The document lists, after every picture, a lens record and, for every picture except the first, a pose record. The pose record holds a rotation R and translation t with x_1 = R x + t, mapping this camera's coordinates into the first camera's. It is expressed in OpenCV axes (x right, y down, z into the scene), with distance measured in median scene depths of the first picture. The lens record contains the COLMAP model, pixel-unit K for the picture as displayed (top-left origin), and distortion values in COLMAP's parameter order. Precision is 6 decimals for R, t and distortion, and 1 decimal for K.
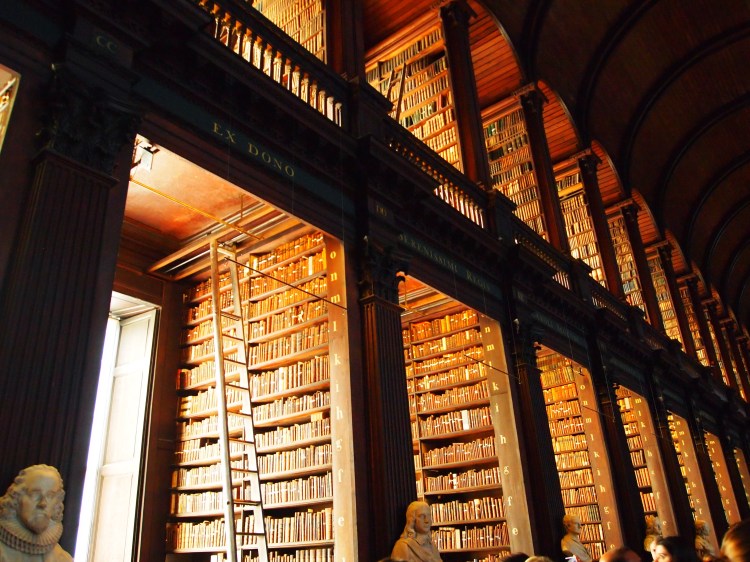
lens RADIAL K [[625.7, 0, 373.3], [0, 625.7, 281.1], [0, 0, 1]] dist [-0.036676, -0.006693]
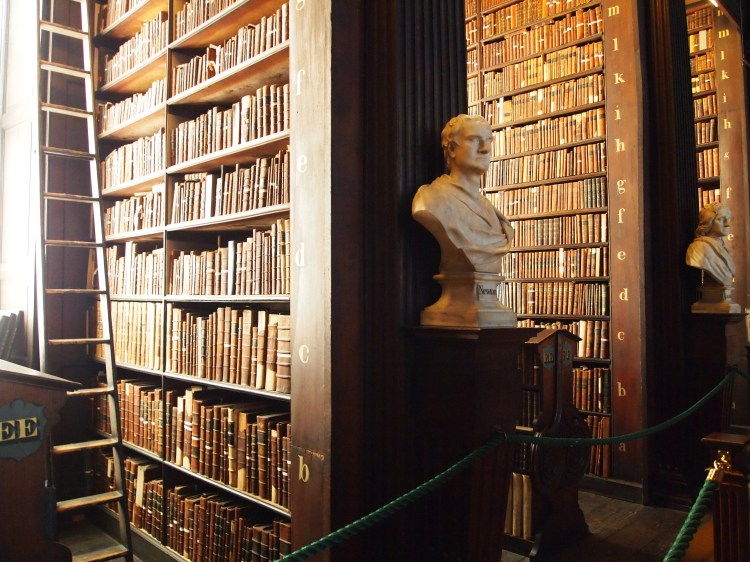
lens RADIAL K [[625.7, 0, 375.2], [0, 625.7, 279.0], [0, 0, 1]] dist [-0.036676, -0.006693]
pose [[0.995004, 0.041638, -0.090740, 0.219019], [-0.003377, 0.922396, 0.386231, 0.236137], [0.099780, -0.383995, 0.917928, 0.473675]]
